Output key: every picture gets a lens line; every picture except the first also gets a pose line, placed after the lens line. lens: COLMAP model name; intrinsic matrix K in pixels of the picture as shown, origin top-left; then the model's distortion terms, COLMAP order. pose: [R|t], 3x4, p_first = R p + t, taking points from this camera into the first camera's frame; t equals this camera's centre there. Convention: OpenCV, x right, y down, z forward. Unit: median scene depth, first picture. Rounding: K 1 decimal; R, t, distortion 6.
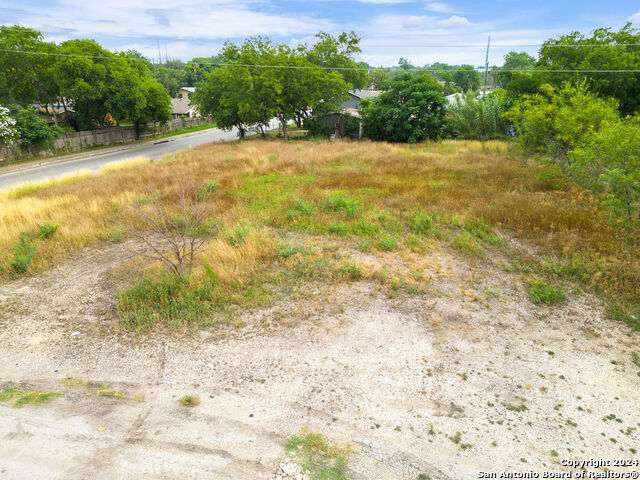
lens RADIAL K [[445.2, 0, 320.0], [0, 445.2, 240.0], [0, 0, 1]] dist [0.072317, -0.063828]
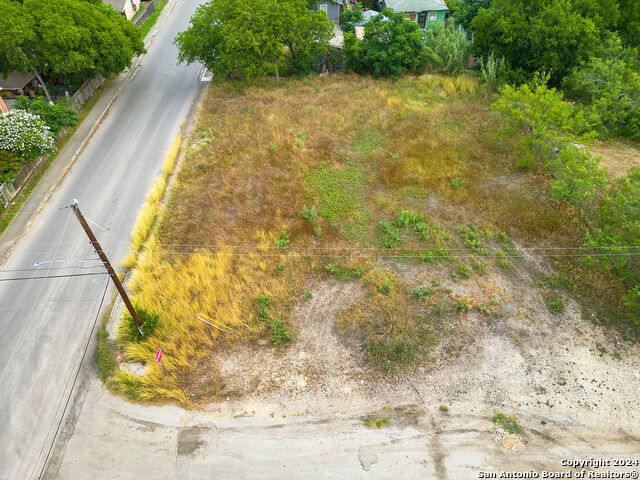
lens RADIAL K [[445.2, 0, 320.0], [0, 445.2, 240.0], [0, 0, 1]] dist [0.072317, -0.063828]
pose [[0.964862, -0.188791, 0.182754, -0.487975], [0.095215, 0.899469, 0.426485, -0.637878], [-0.244898, -0.394098, 0.885839, -0.264237]]
